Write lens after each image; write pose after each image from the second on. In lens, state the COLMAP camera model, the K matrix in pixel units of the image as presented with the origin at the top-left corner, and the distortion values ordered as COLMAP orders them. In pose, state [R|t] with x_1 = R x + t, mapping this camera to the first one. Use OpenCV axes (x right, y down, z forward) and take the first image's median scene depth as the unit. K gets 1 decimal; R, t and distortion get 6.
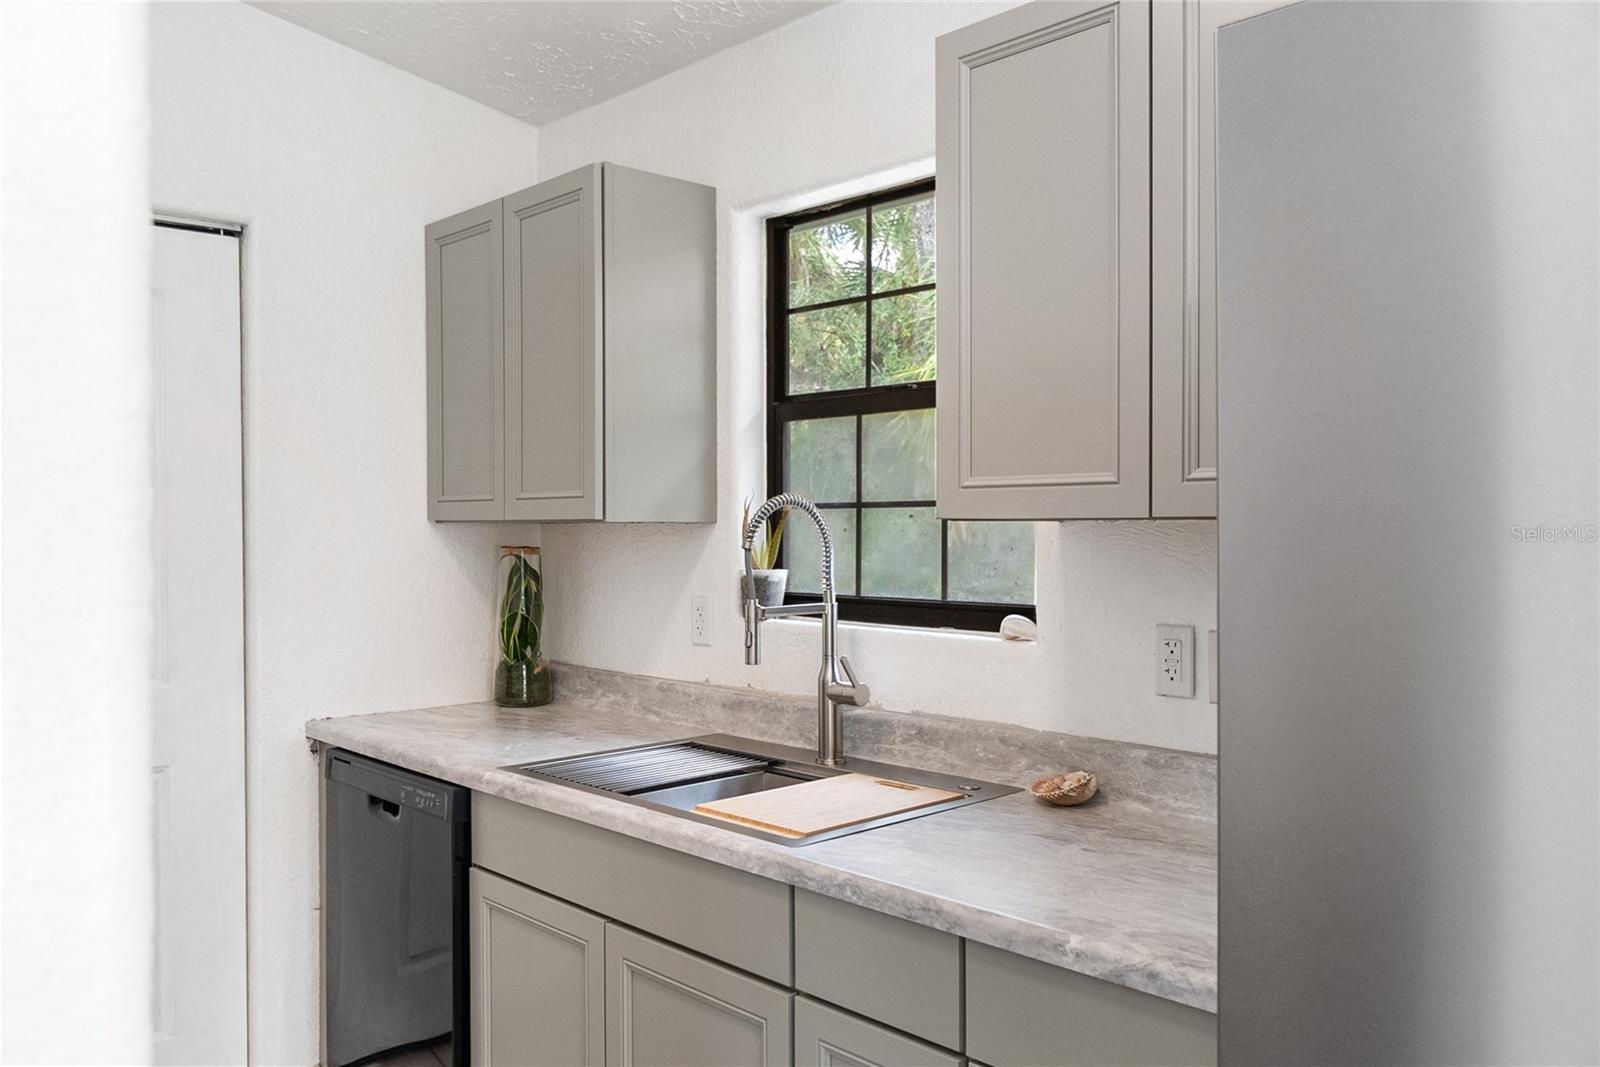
lens RADIAL K [[1254.1, 0, 813.0], [0, 1254.1, 528.1], [0, 0, 1]] dist [0.004493, 0.000369]
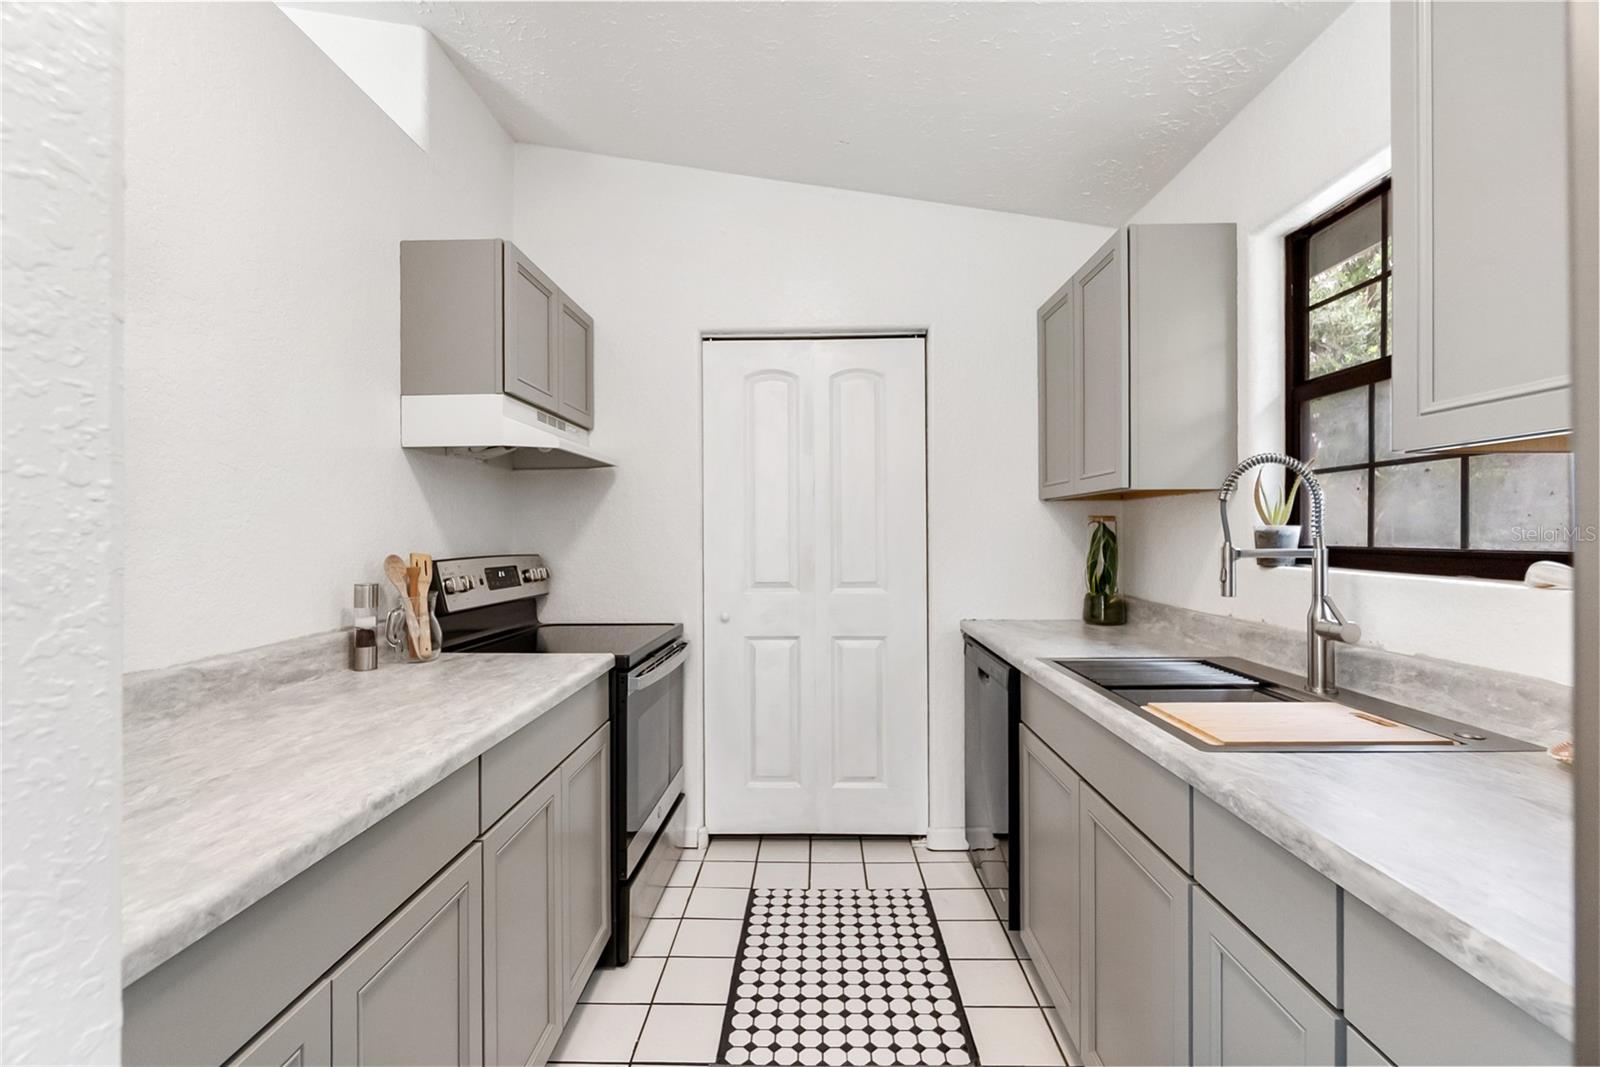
lens RADIAL K [[700.0, 0, 805.0], [0, 700.0, 533.4], [0, 0, 1]] dist [-0.001404, 0.000278]
pose [[0.713244, 0.001718, -0.700914, 0.121676], [-0.000295, 0.999998, 0.002151, 0.043924], [0.700916, -0.001327, 0.713242, 0.226933]]
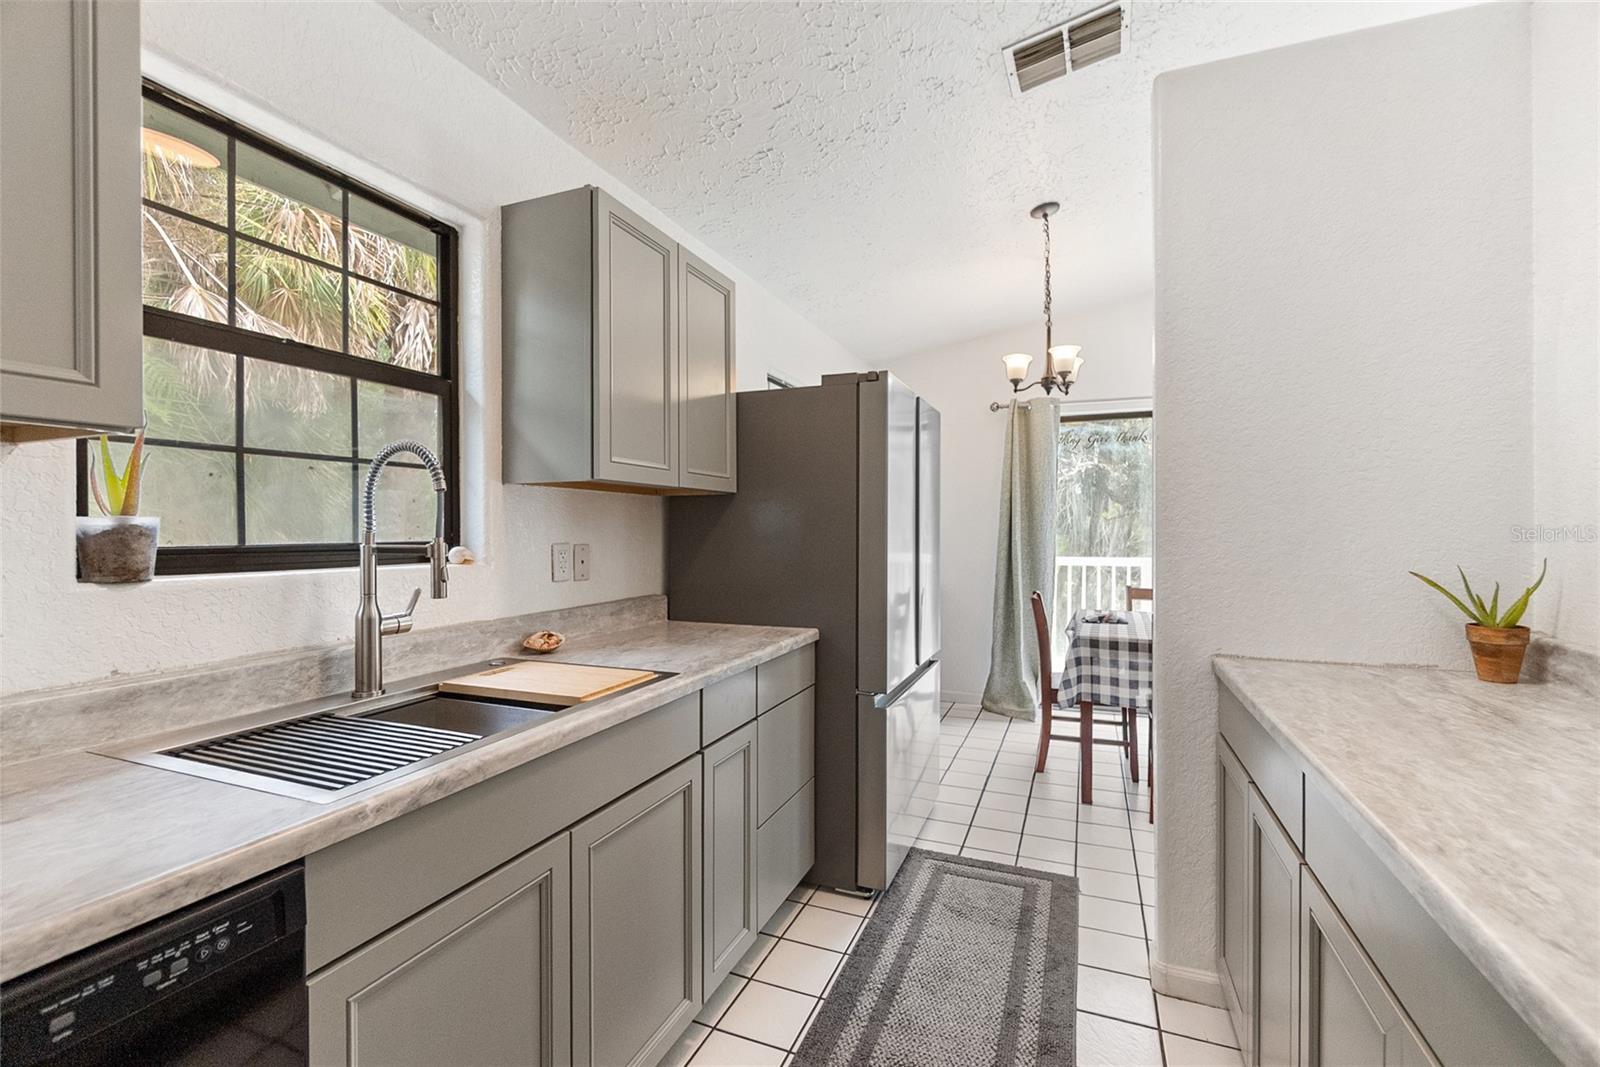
lens RADIAL K [[693.3, 0, 804.3], [0, 693.3, 535.6], [0, 0, 1]] dist [-0.002342, -0.000050]
pose [[-0.422410, -0.010638, 0.906342, -0.669825], [-0.004187, 0.999943, 0.009785, 0.042857], [-0.906395, 0.000339, -0.422431, 0.901258]]
